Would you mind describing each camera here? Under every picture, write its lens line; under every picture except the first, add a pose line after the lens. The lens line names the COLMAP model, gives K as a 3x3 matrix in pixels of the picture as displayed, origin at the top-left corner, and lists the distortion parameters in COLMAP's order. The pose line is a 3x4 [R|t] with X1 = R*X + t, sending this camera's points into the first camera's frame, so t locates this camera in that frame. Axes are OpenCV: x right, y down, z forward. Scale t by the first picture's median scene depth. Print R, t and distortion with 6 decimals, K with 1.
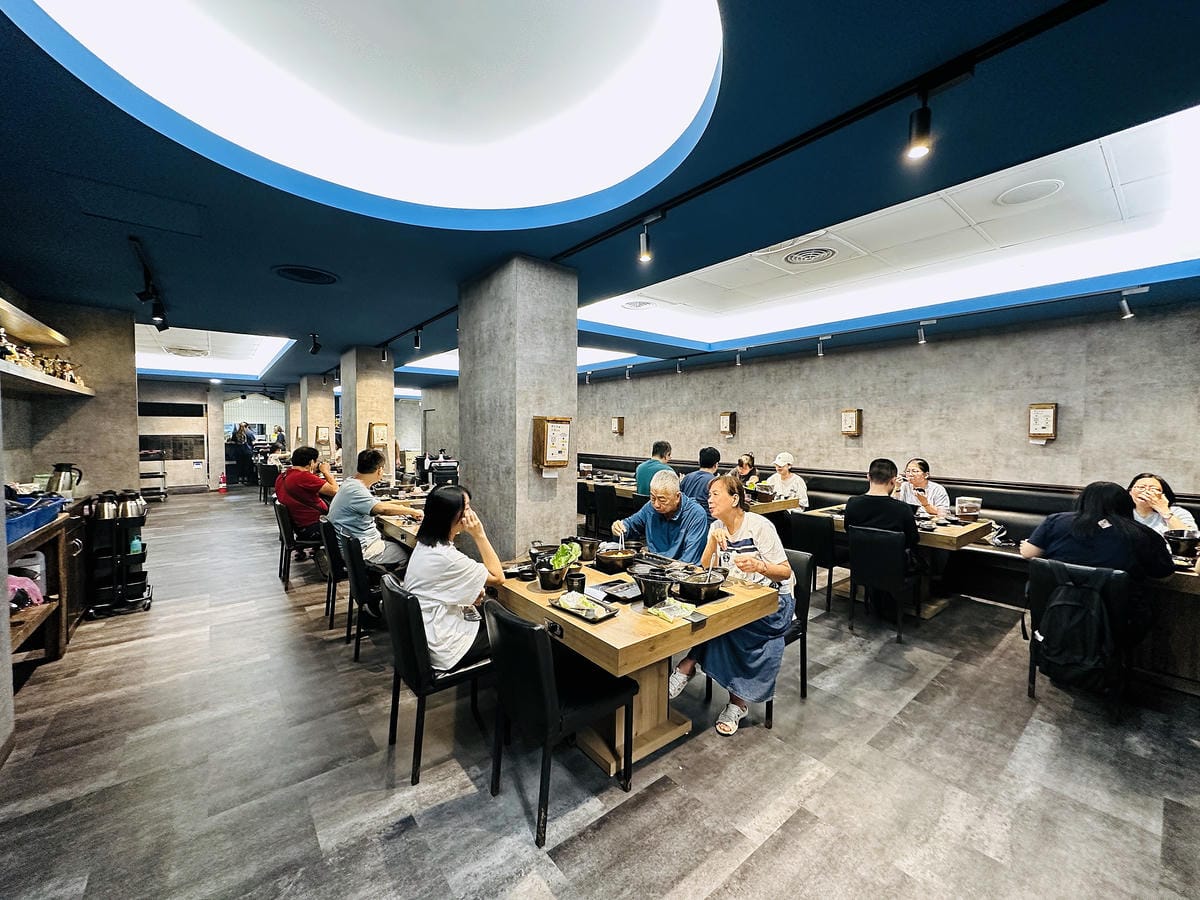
lens RADIAL K [[480.0, 0, 607.2], [0, 480.0, 449.9], [0, 0, 1]] dist [0.000092, 0.000598]
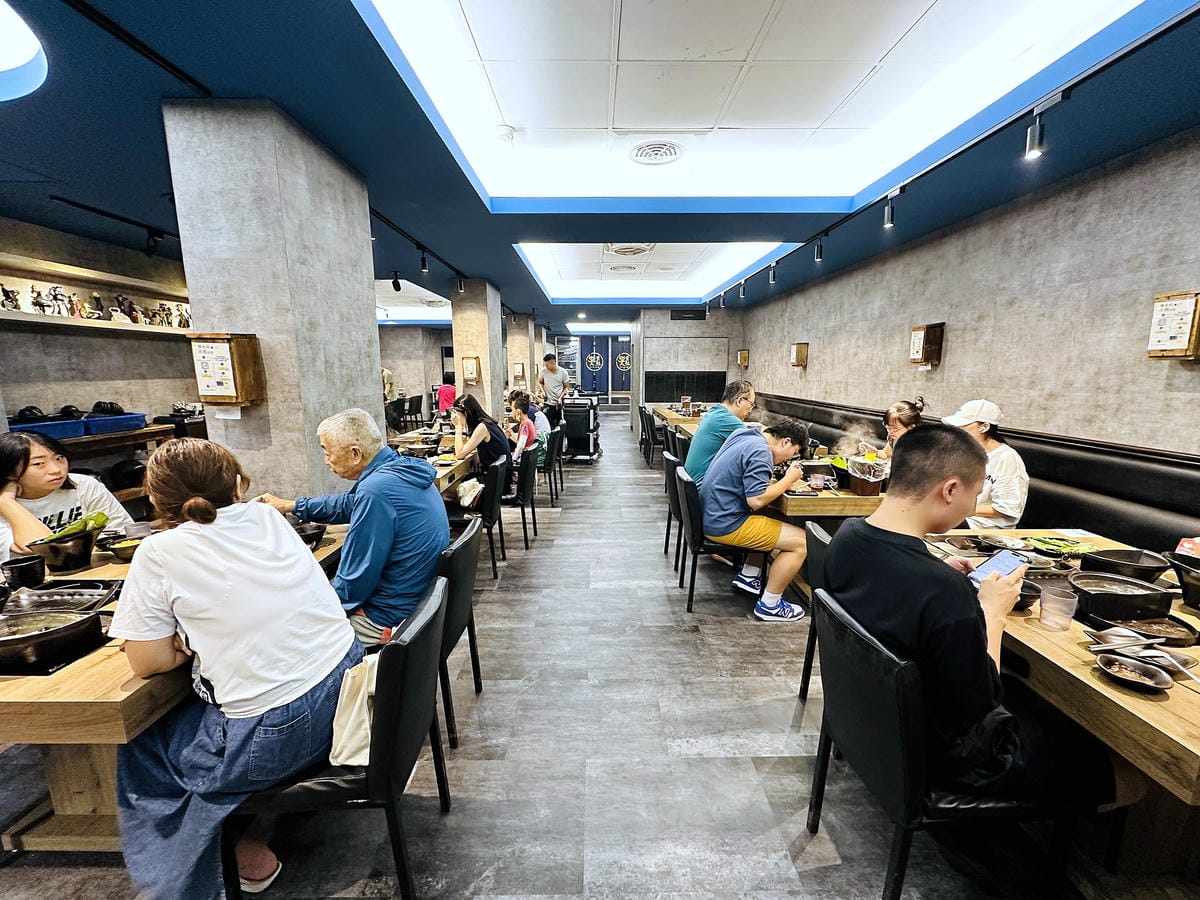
lens RADIAL K [[480.0, 0, 598.3], [0, 480.0, 449.5], [0, 0, 1]] dist [0.000092, 0.000598]
pose [[0.777066, 0.098320, -0.621693, 0.355122], [-0.018940, 0.990930, 0.133041, -0.001732], [0.629135, -0.091607, 0.771879, 0.358179]]
